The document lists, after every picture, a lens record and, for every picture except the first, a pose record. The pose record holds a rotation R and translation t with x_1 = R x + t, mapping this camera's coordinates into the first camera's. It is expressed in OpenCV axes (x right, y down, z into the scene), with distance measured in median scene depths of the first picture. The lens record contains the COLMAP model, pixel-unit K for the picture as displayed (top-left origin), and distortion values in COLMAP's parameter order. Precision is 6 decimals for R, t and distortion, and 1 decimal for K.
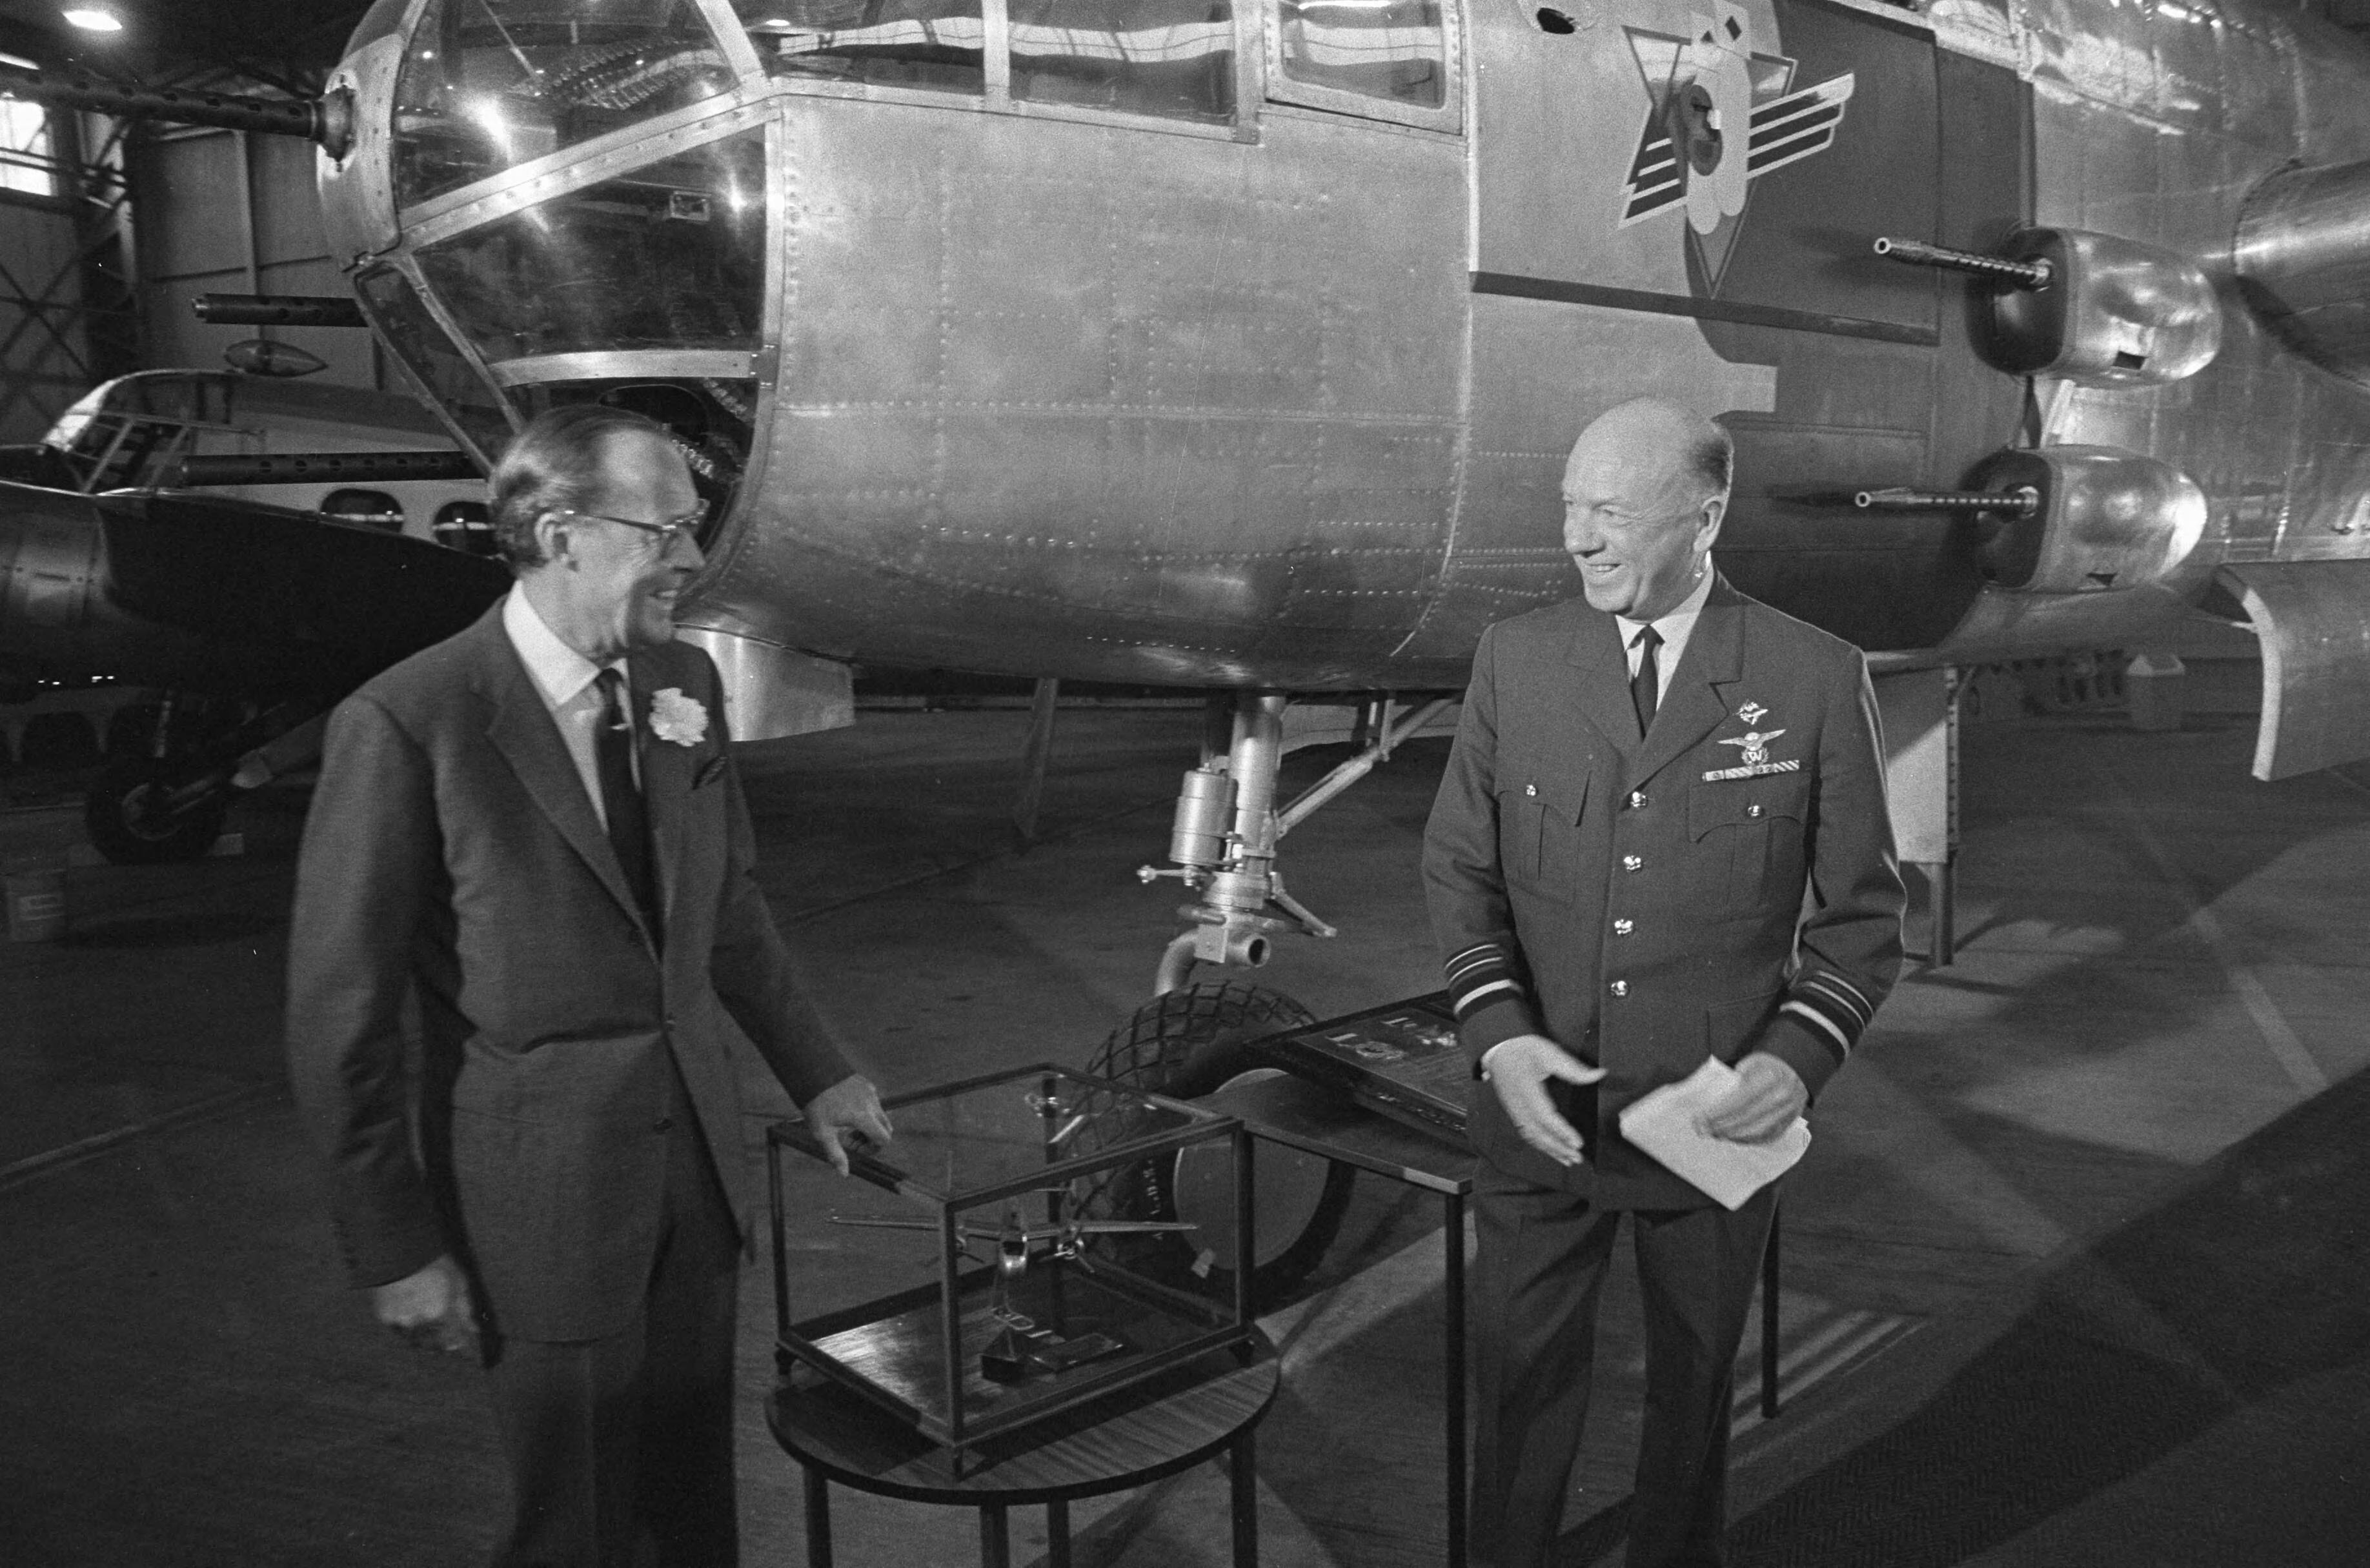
lens RADIAL K [[1898.0, 0, 1194.9], [0, 1898.0, 786.4], [0, 0, 1]] dist [-0.097634, 0.092603]
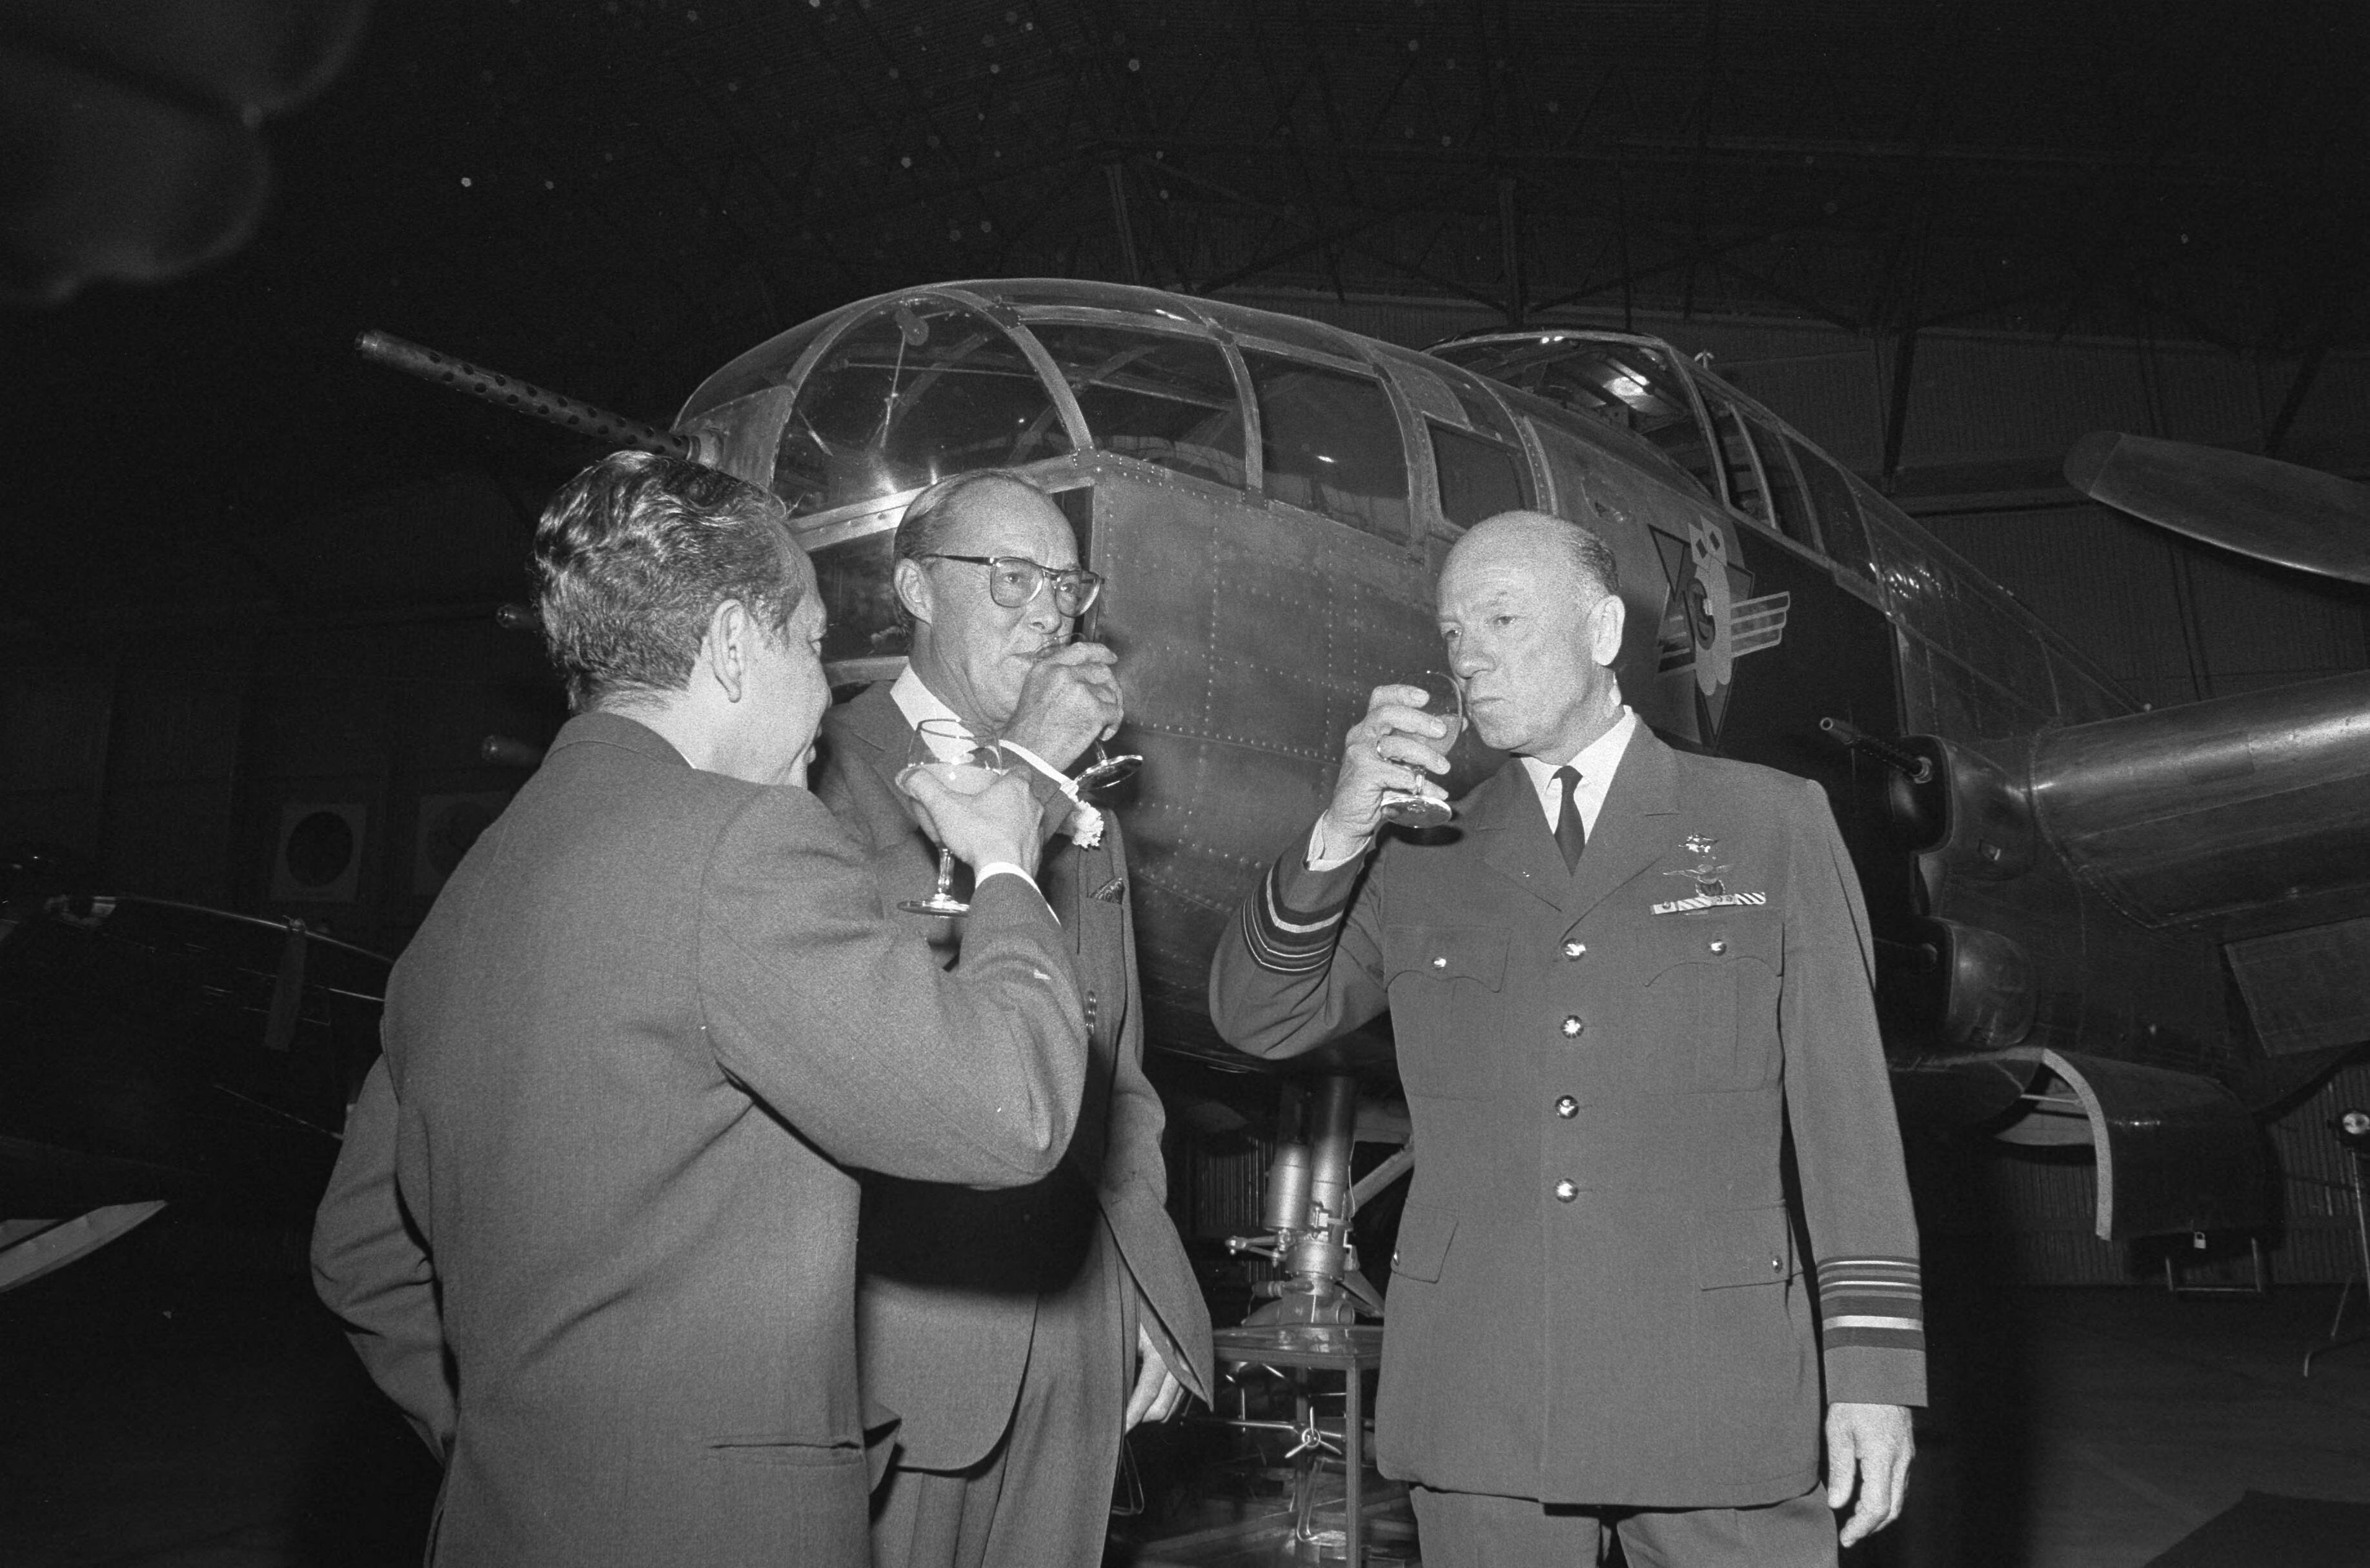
lens RADIAL K [[1898.0, 0, 1189.8], [0, 1898.0, 789.1], [0, 0, 1]] dist [-0.097634, 0.092603]
pose [[0.985651, 0.057664, 0.158643, -0.272950], [-0.003485, 0.946591, -0.322418, 0.171268], [-0.168762, 0.317239, 0.933209, -0.060752]]
